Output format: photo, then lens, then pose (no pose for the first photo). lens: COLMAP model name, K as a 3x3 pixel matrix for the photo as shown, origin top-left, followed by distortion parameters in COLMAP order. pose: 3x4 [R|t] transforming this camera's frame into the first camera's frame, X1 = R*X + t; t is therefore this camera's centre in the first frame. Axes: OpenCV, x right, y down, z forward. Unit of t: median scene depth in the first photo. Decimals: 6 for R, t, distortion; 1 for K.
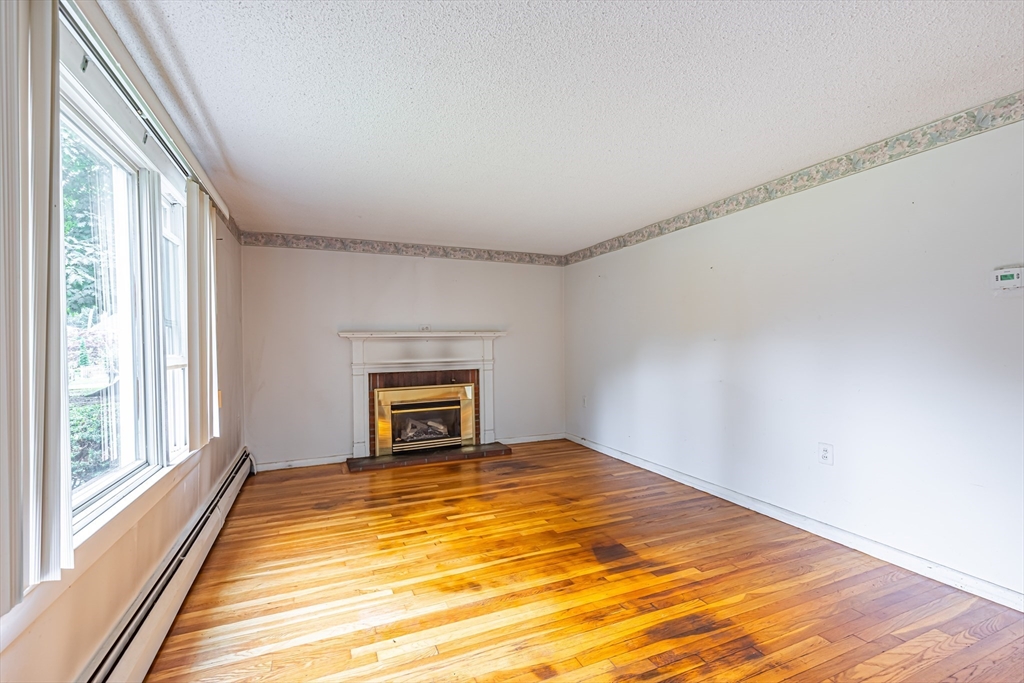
lens RADIAL K [[455.6, 0, 514.5], [0, 455.6, 343.4], [0, 0, 1]] dist [0.010495, -0.003930]
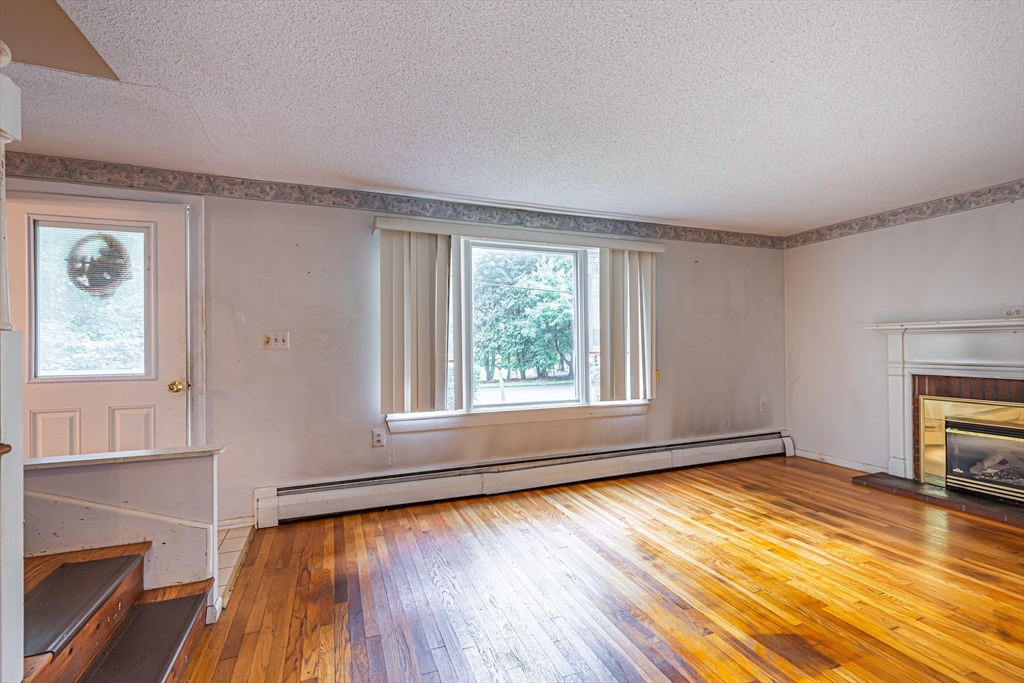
lens RADIAL K [[455.6, 0, 514.5], [0, 455.6, 343.4], [0, 0, 1]] dist [0.010495, -0.003930]
pose [[-0.028870, 0.010313, -0.999530, 0.799957], [0.009704, 0.999903, 0.010037, -0.004487], [0.999536, -0.009410, -0.028967, 0.545108]]
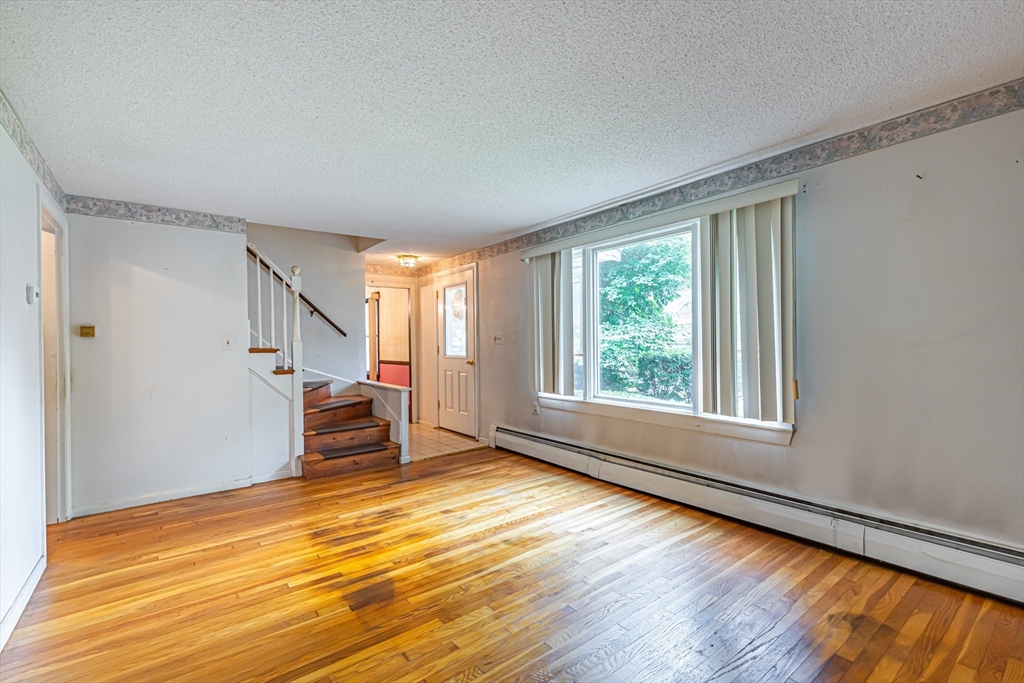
lens RADIAL K [[455.6, 0, 514.5], [0, 455.6, 343.4], [0, 0, 1]] dist [0.010495, -0.003930]
pose [[-0.969077, 0.027821, -0.245187, 0.137258], [0.027387, 0.999611, 0.005179, 0.004221], [0.245236, -0.001696, -0.969462, 1.671104]]
